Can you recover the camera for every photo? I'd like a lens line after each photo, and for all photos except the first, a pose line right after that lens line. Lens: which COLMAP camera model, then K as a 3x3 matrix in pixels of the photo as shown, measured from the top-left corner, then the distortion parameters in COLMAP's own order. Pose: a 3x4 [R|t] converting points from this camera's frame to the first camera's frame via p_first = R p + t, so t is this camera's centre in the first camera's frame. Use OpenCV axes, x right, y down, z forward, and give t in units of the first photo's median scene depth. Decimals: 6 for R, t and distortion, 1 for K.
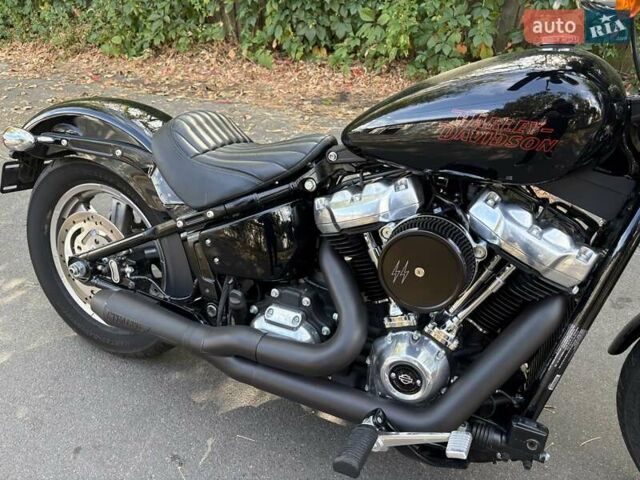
lens RADIAL K [[485.6, 0, 318.0], [0, 485.6, 243.8], [0, 0, 1]] dist [0.039352, -0.030954]
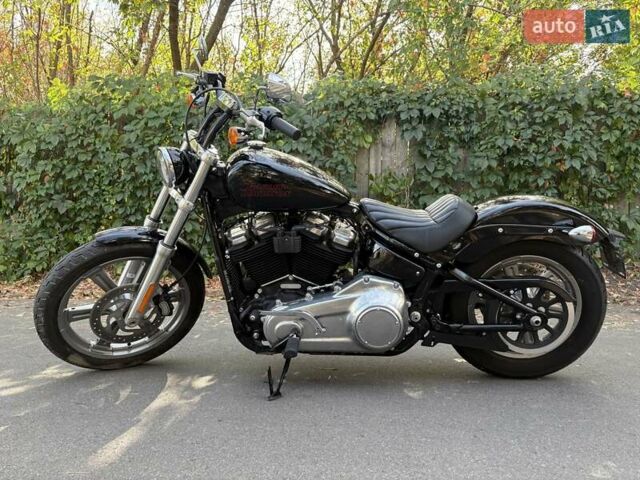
lens RADIAL K [[485.6, 0, 313.6], [0, 485.6, 240.2], [0, 0, 1]] dist [0.039352, -0.030954]
pose [[0.961657, 0.002759, 0.274241, -0.061846], [0.146220, 0.840818, -0.521195, 0.945699], [-0.232025, 0.541311, 0.808175, -0.572868]]
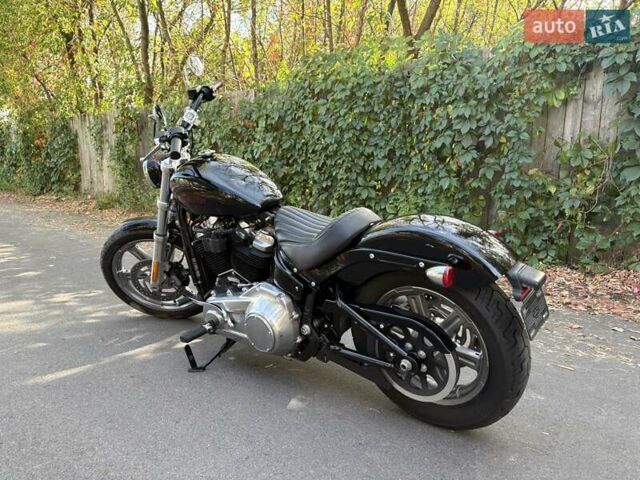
lens RADIAL K [[485.6, 0, 320.3], [0, 485.6, 242.9], [0, 0, 1]] dist [0.039352, -0.030954]
pose [[0.936833, 0.082645, -0.339872, 1.312121], [-0.221627, 0.891990, -0.393999, 0.730177], [0.270601, 0.444436, 0.853962, -0.706570]]
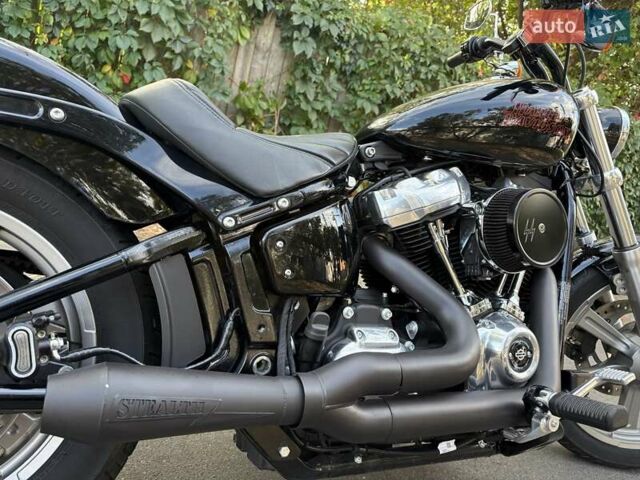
lens RADIAL K [[485.6, 0, 321.3], [0, 485.6, 242.1], [0, 0, 1]] dist [0.039352, -0.030954]
pose [[0.617701, 0.018815, 0.786188, -0.685229], [0.247016, 0.944474, -0.216682, 0.146292], [-0.746611, 0.328046, 0.578755, 0.536575]]
